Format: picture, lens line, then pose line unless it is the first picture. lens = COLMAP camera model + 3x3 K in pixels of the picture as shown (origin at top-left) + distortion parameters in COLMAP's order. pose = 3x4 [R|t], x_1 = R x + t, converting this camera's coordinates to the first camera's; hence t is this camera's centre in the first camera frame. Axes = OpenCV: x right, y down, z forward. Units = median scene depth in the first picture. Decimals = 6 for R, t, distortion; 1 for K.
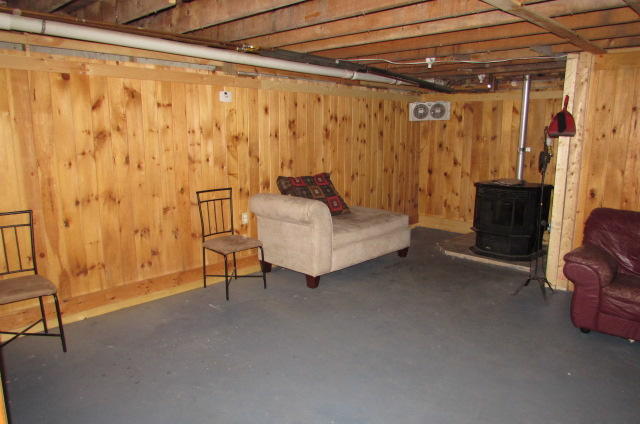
lens RADIAL K [[456.0, 0, 322.0], [0, 456.0, 213.4], [0, 0, 1]] dist [-0.024897, -0.004982]
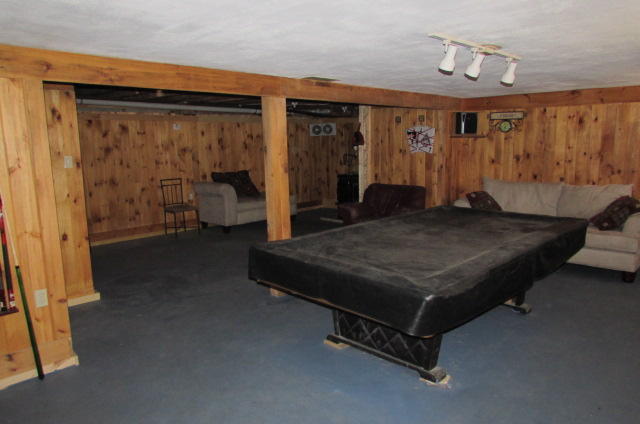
lens RADIAL K [[456.0, 0, 318.8], [0, 456.0, 210.6], [0, 0, 1]] dist [-0.024897, -0.004982]
pose [[0.999692, -0.018380, -0.016705, 0.367756], [0.017897, 0.999429, -0.028650, 0.131526], [0.017222, 0.028342, 0.999450, -0.759748]]
